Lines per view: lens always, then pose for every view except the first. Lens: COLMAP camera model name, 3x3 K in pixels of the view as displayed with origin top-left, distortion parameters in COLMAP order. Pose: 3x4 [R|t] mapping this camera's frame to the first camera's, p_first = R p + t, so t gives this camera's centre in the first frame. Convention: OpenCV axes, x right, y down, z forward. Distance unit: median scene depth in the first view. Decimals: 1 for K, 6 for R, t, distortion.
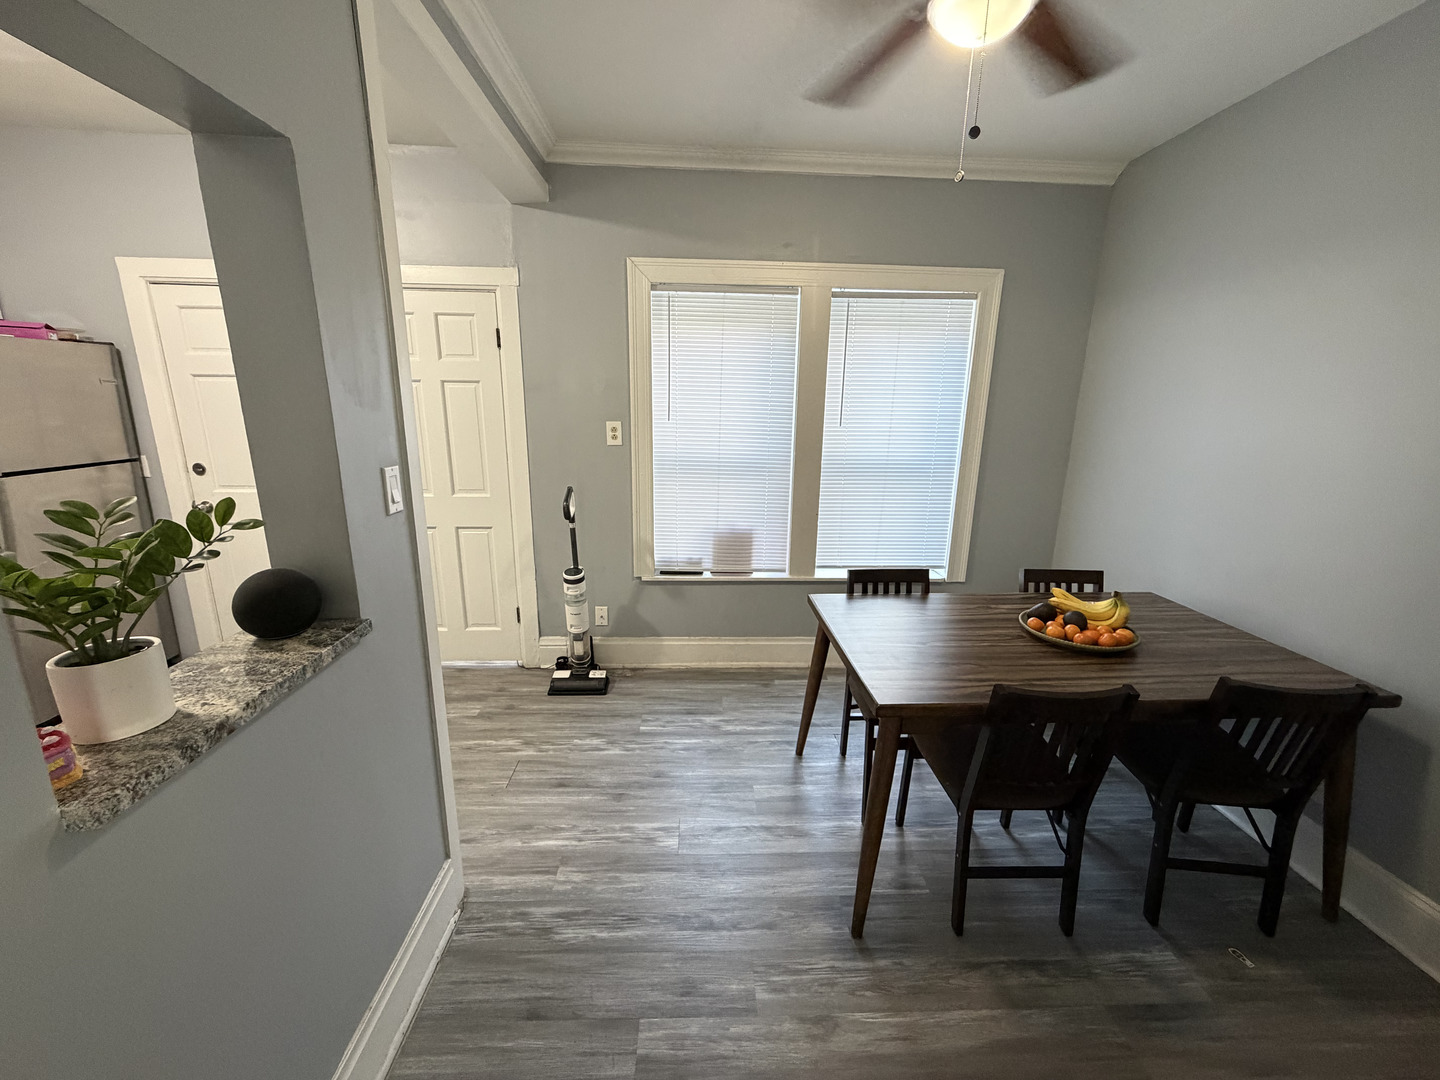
lens RADIAL K [[571.1, 0, 713.3], [0, 571.1, 540.5], [0, 0, 1]] dist [0.000921, -0.000188]
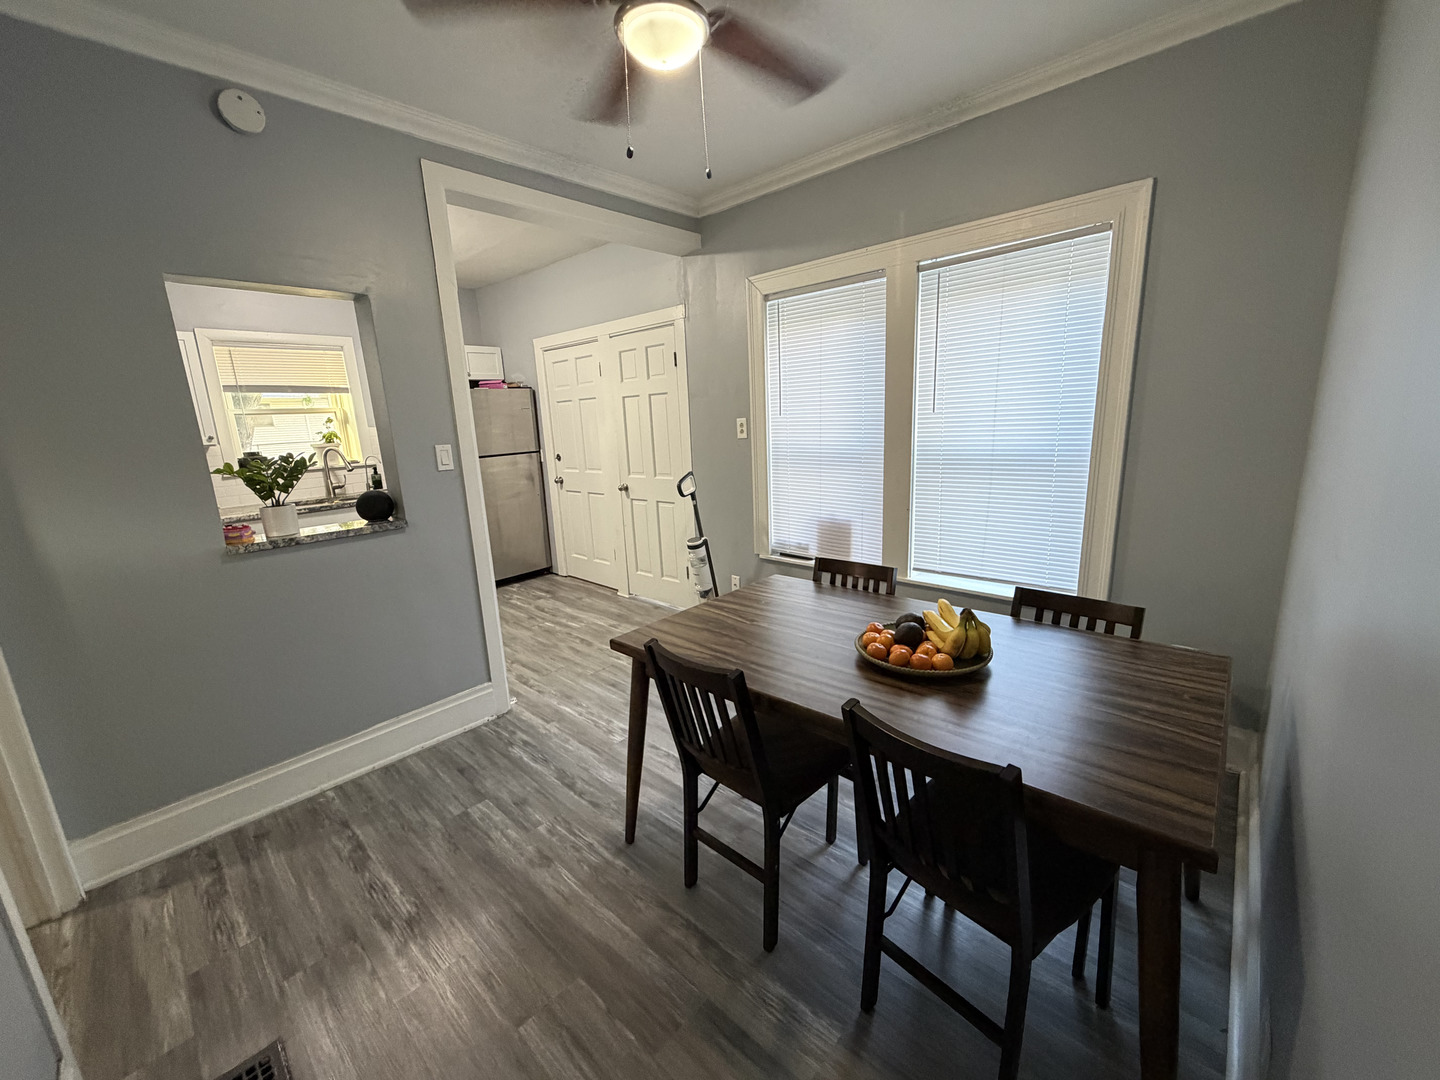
lens RADIAL K [[571.1, 0, 718.3], [0, 571.1, 539.7], [0, 0, 1]] dist [0.000921, -0.000188]
pose [[0.706807, 0.104768, -0.699606, 0.701827], [-0.115306, 0.992809, 0.032182, 0.008548], [0.697946, 0.057922, 0.713804, 0.153799]]
